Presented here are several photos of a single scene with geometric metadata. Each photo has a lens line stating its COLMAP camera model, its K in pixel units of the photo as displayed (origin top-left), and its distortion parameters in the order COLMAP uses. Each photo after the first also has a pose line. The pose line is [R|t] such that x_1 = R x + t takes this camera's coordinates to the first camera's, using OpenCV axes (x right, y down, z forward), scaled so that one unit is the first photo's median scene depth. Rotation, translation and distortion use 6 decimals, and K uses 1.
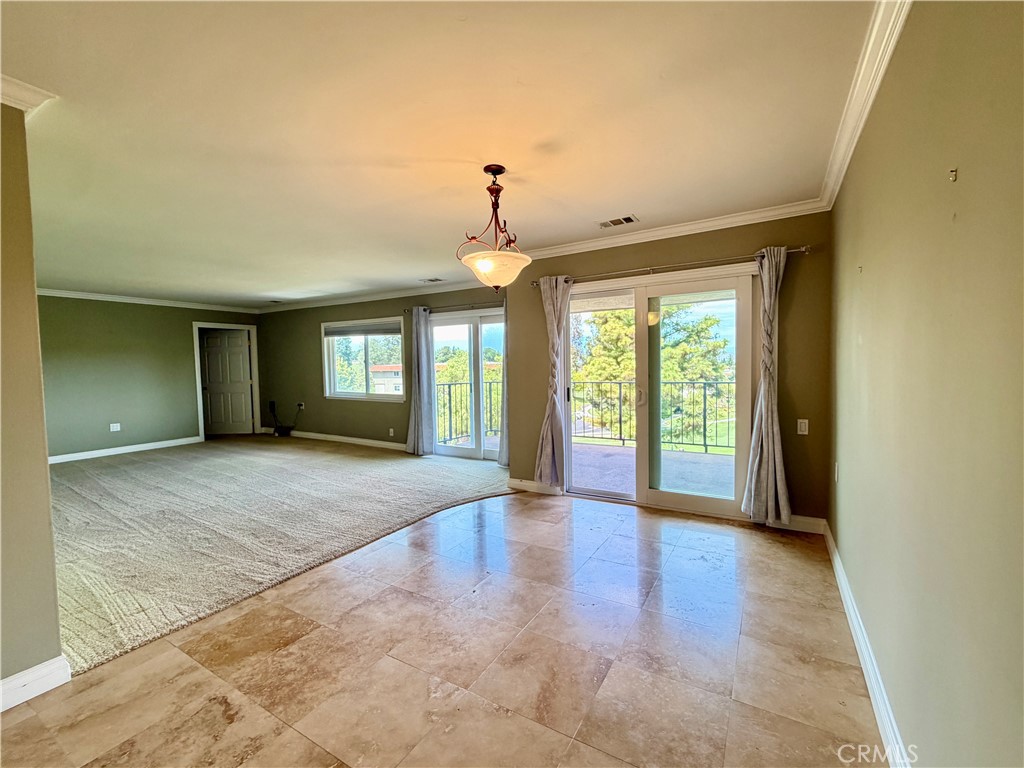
lens RADIAL K [[435.1, 0, 510.8], [0, 435.1, 384.1], [0, 0, 1]] dist [-0.001184, 0.000505]
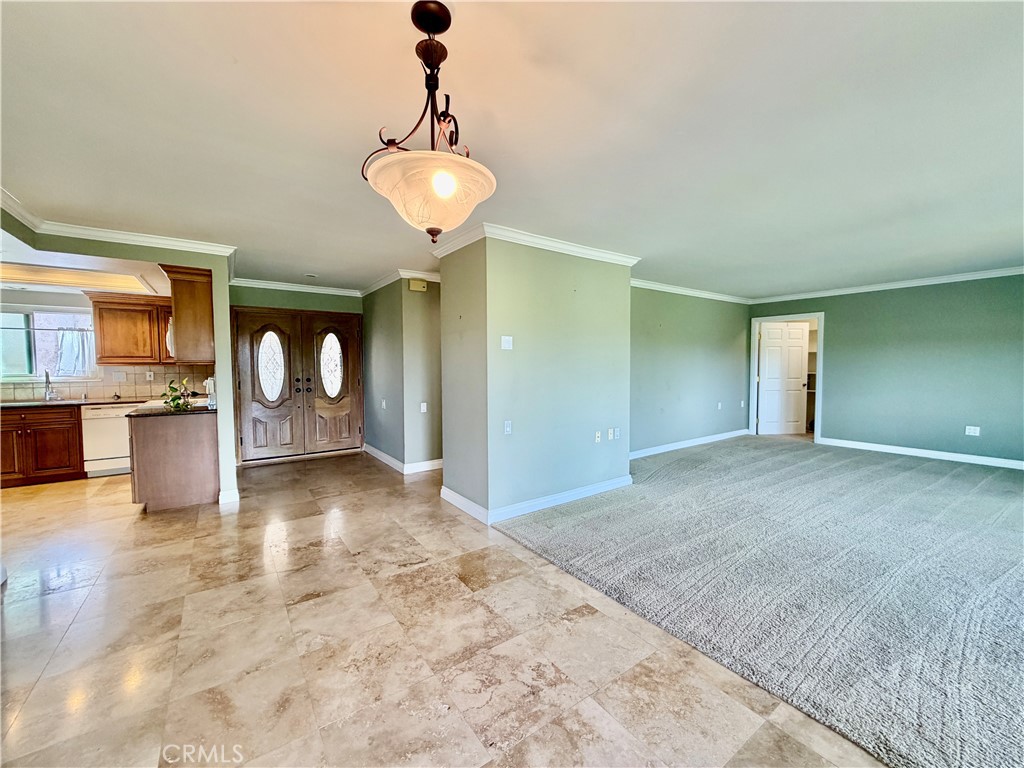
lens RADIAL K [[409.3, 0, 508.2], [0, 409.3, 382.3], [0, 0, 1]] dist [-0.001211, 0.000683]
pose [[-0.403211, 0.062072, -0.913000, 0.239340], [-0.031066, 0.996193, 0.081448, -0.043533], [0.914580, 0.061204, -0.399747, 0.737140]]
